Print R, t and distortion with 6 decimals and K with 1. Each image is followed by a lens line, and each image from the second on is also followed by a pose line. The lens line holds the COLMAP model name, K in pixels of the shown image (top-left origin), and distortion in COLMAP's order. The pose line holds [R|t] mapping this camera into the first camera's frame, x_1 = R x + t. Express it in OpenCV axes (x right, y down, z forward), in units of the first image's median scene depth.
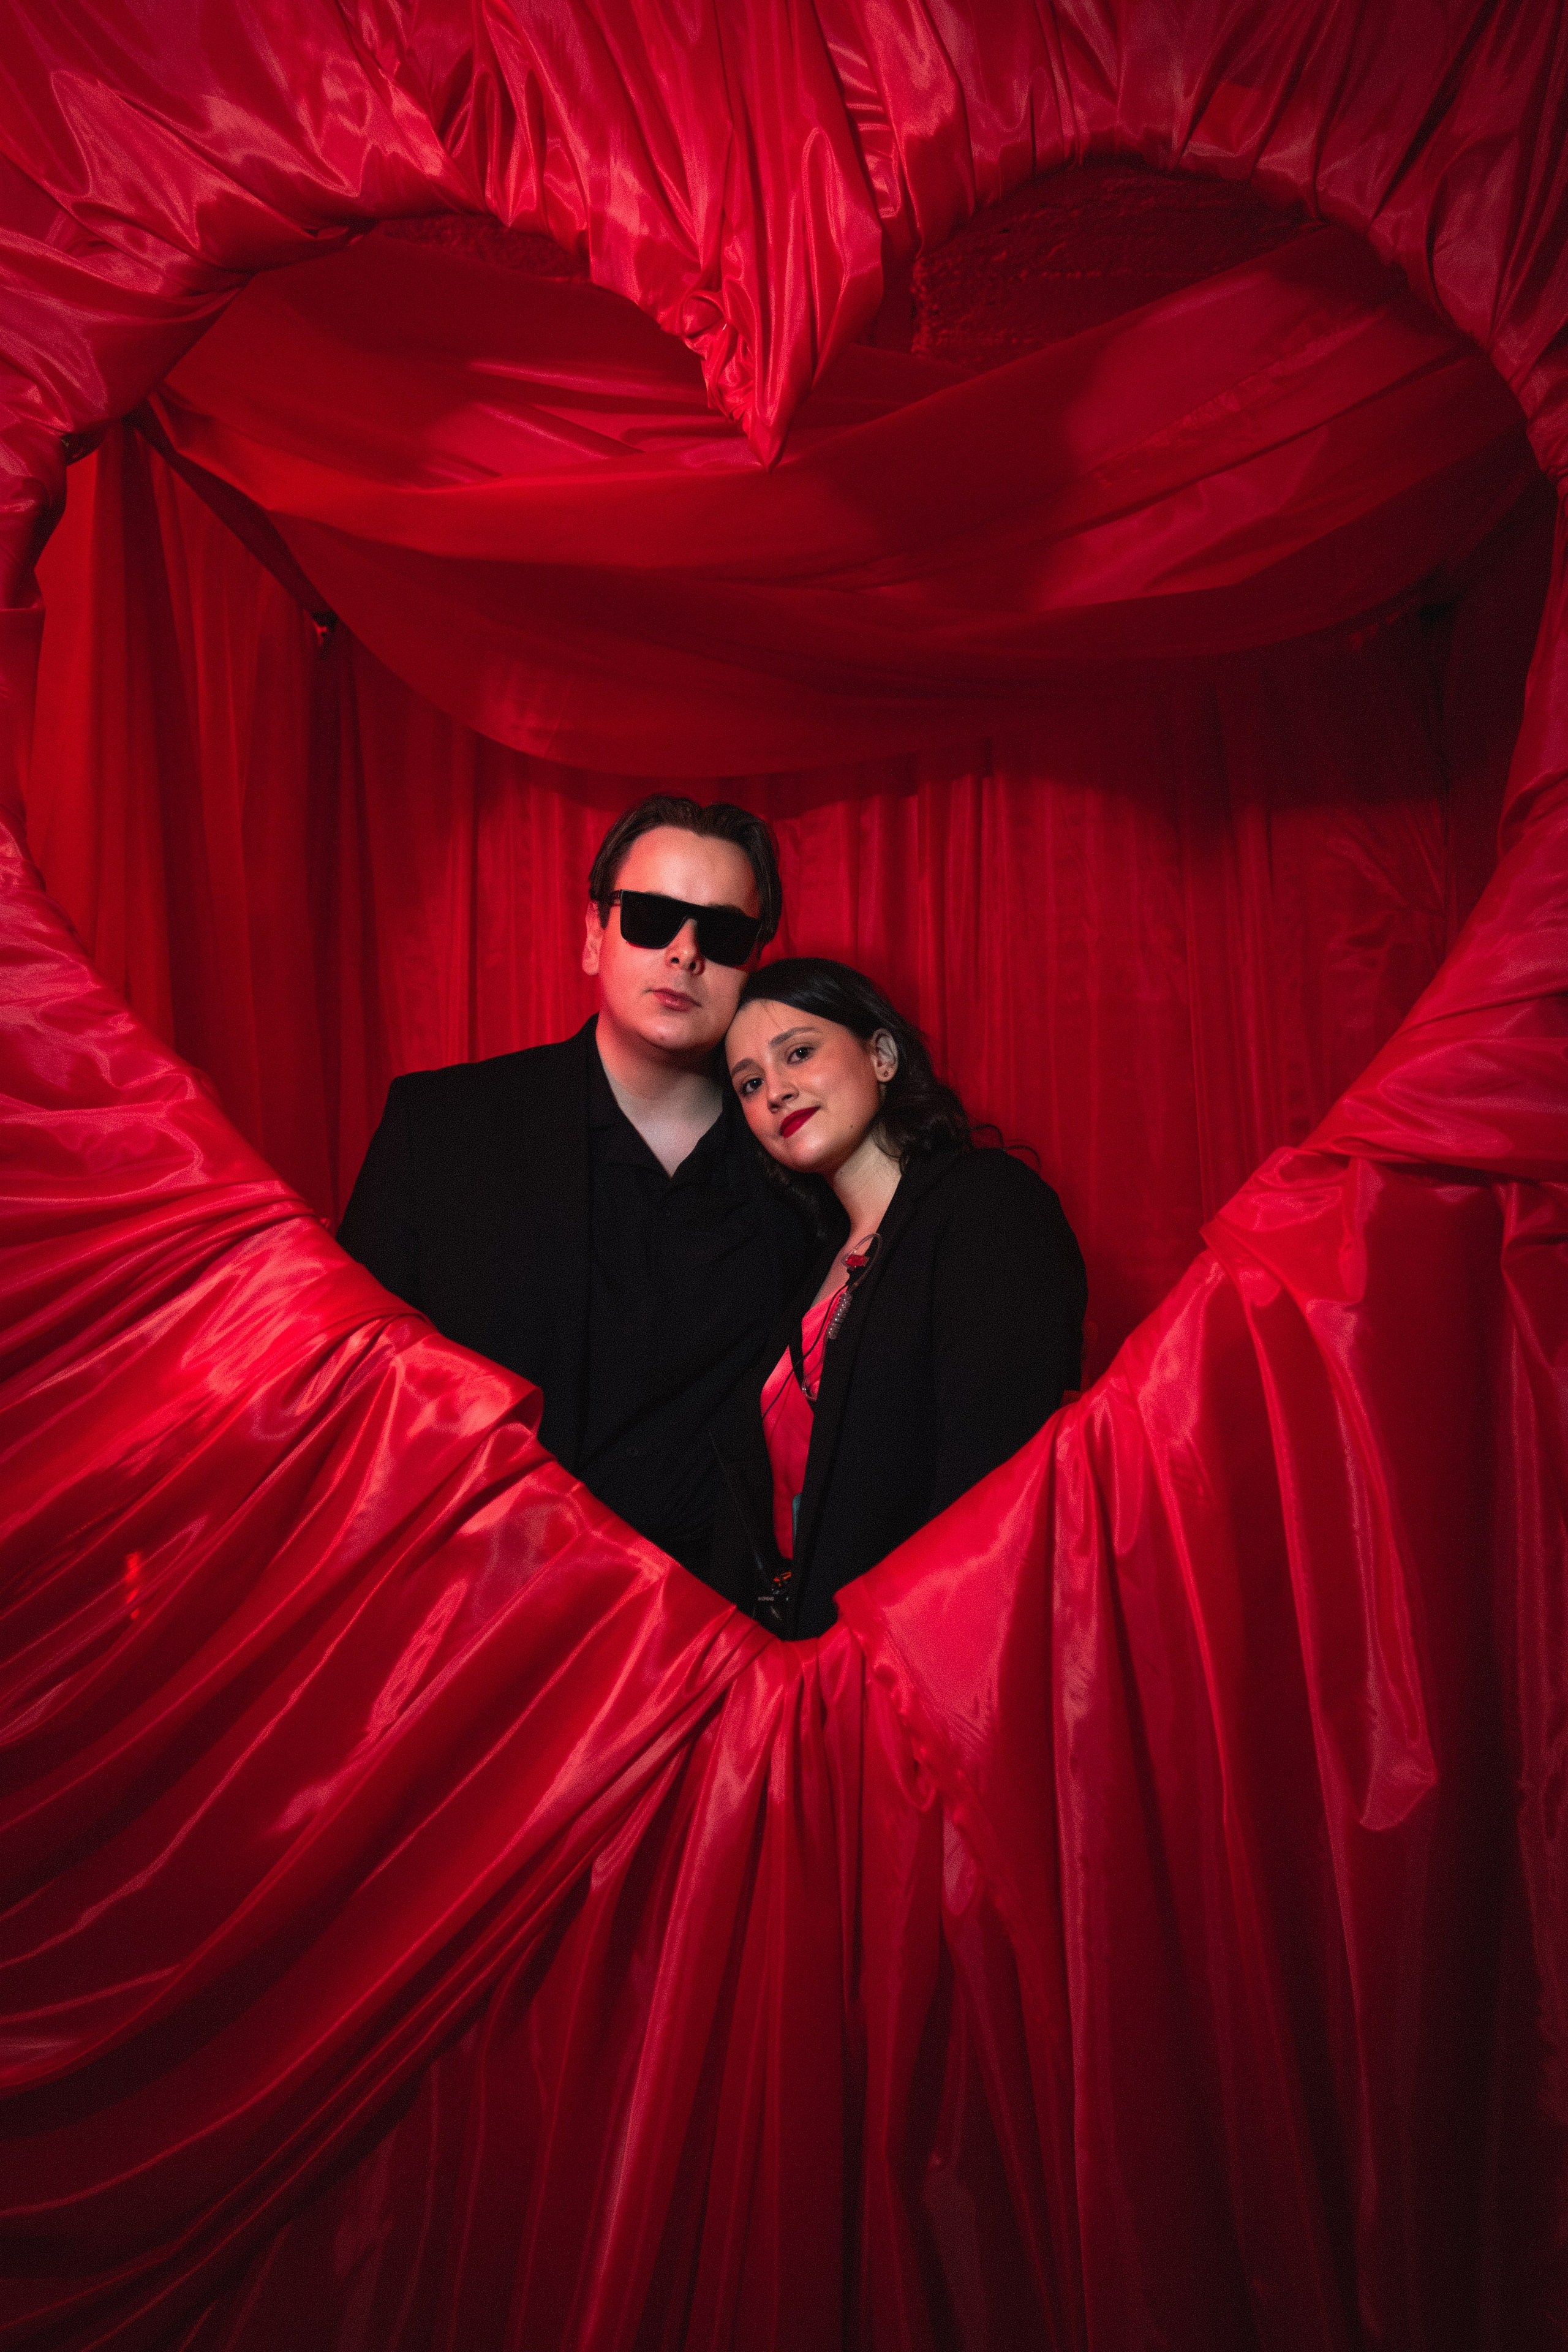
lens RADIAL K [[2047.1, 0, 799.2], [0, 2047.1, 1303.7], [0, 0, 1]] dist [-0.051341, 0.020799]
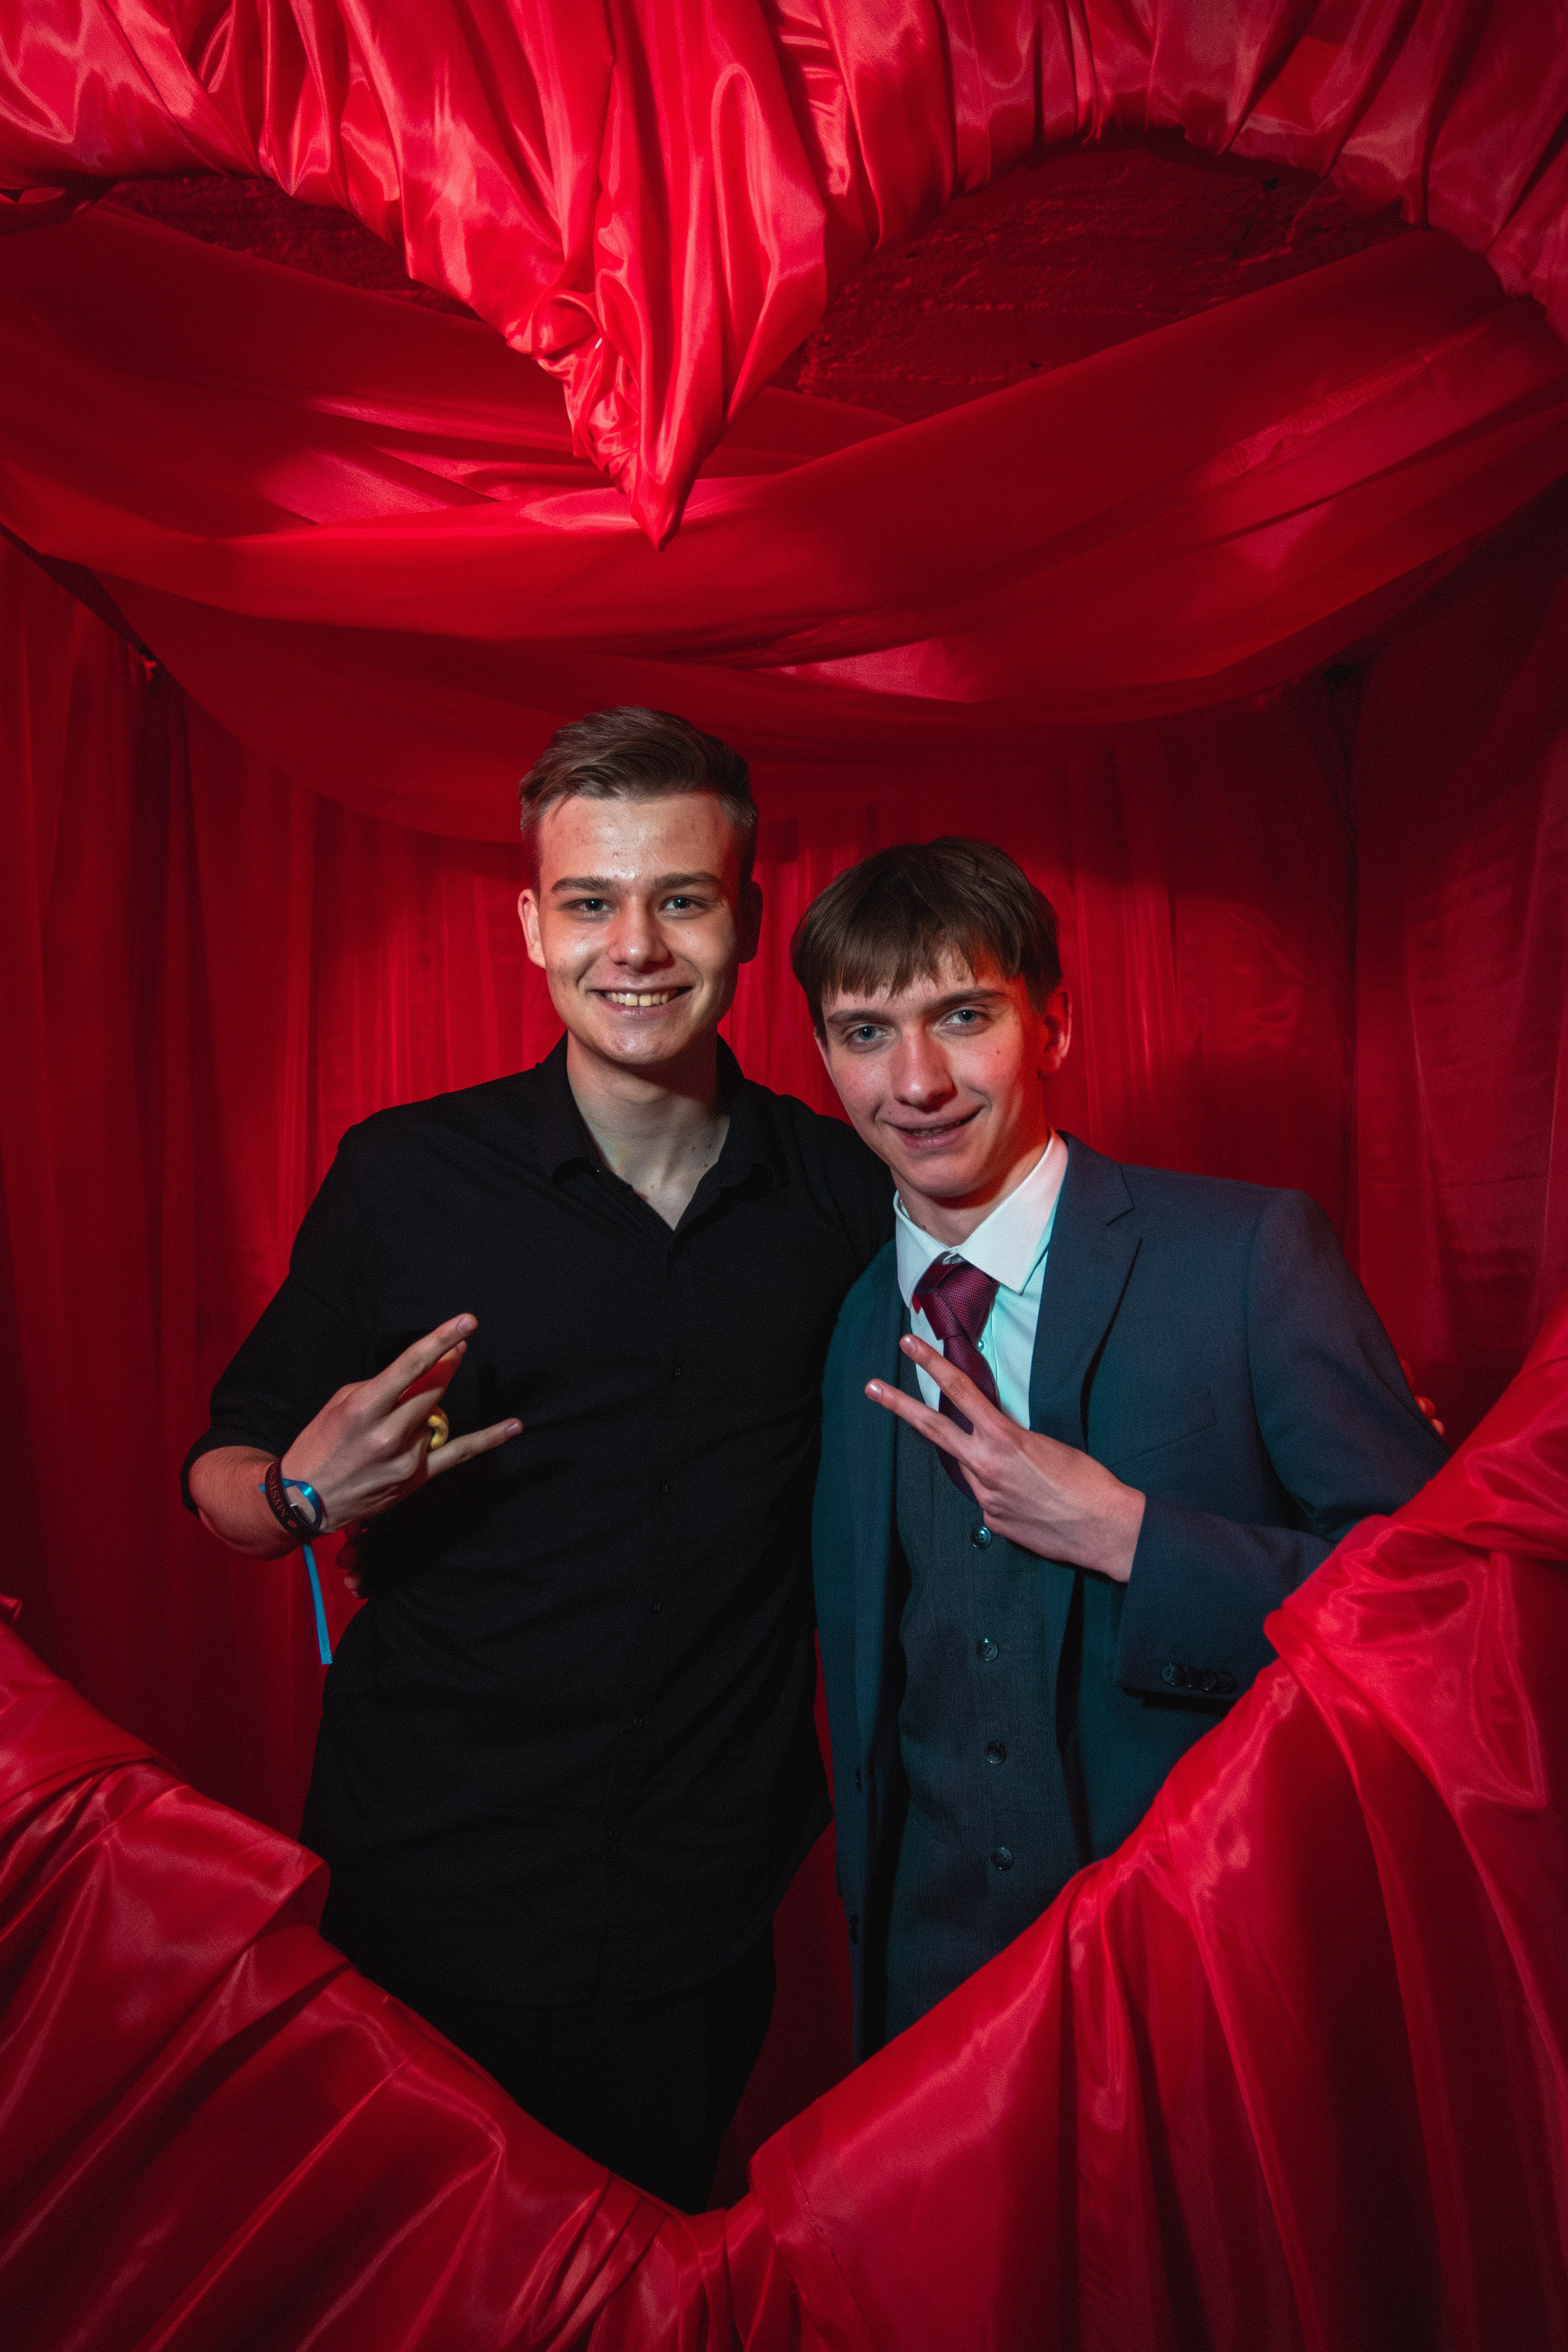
lens RADIAL K [[1813.5, 0, 786.2], [0, 1813.5, 1161.6], [0, 0, 1]] dist [-0.057198, 0.027355]
pose [[0.997254, 0.002517, 0.074014, -0.017027], [-0.000294, 0.999549, -0.030038, -0.179022], [-0.074056, 0.029934, 0.996805, 0.380376]]
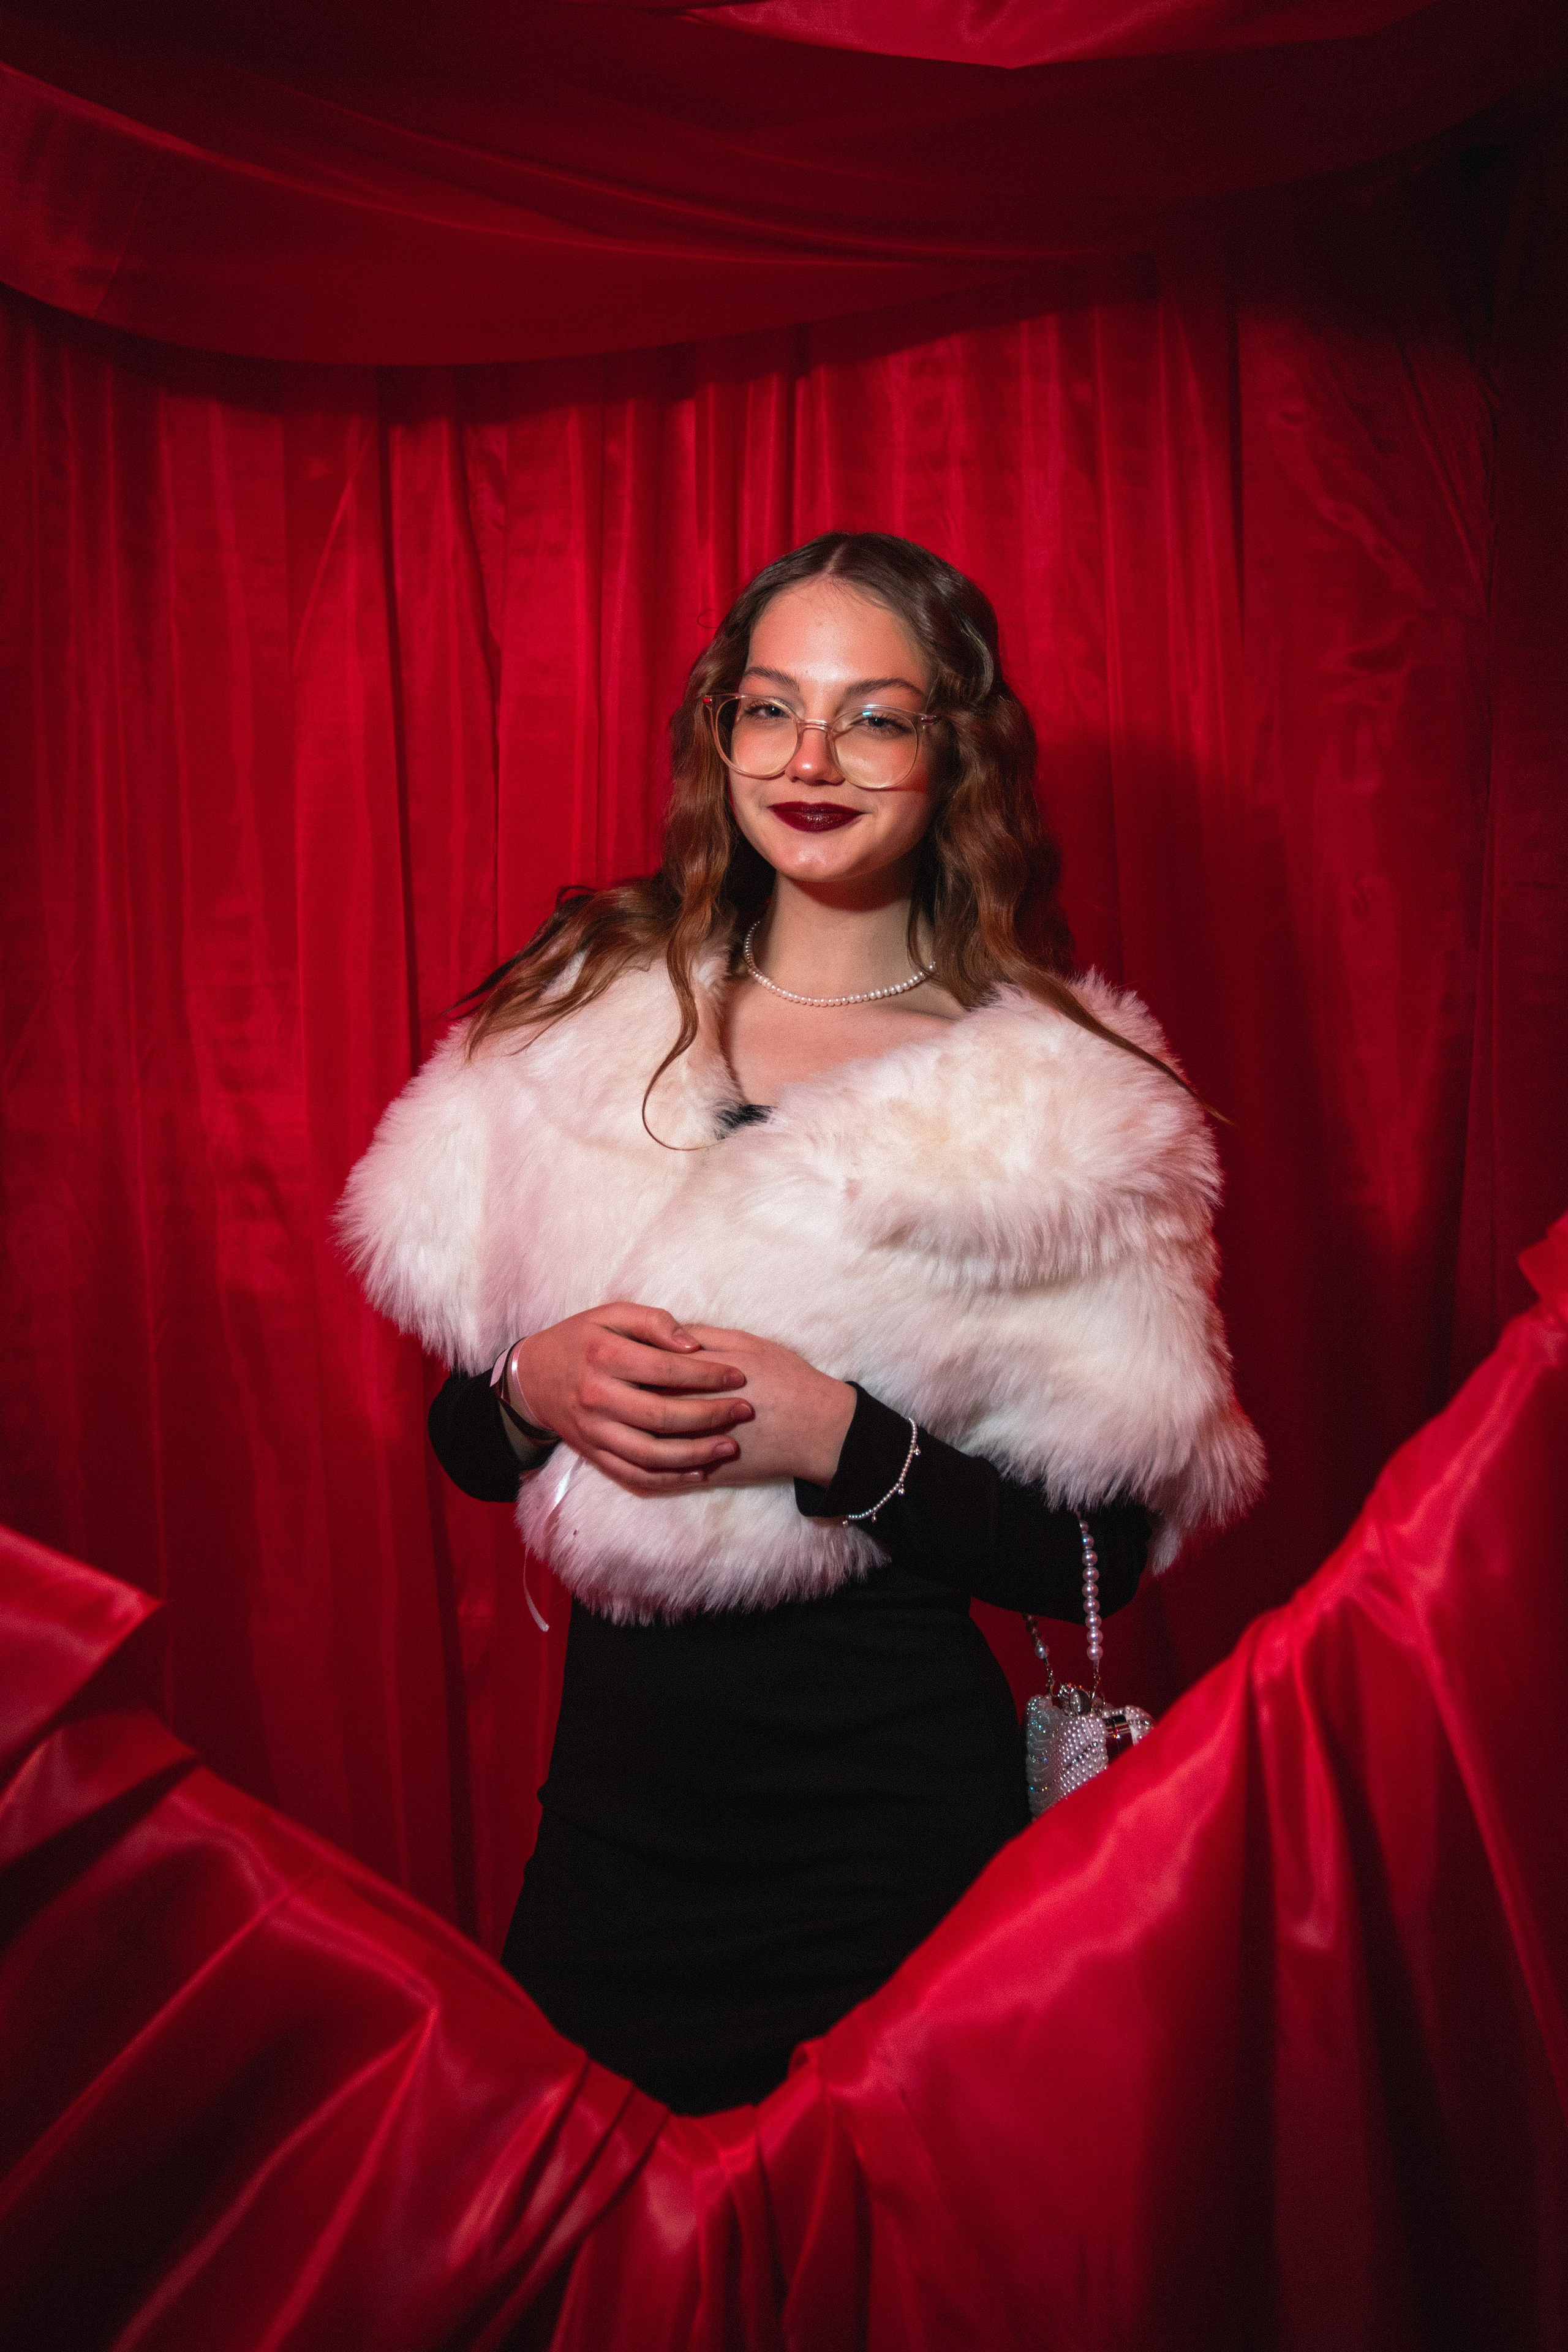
lens RADIAL K [[2617.2, 0, 794.7], [0, 2617.2, 1149.2], [0, 0, 1]] dist [-0.005901, 0.000000]
pose [[0.988003, -0.002073, 0.154418, -0.078545], [-0.000926, 0.999812, 0.019344, -0.074818], [-0.154429, -0.019255, 0.987816, 0.392208]]
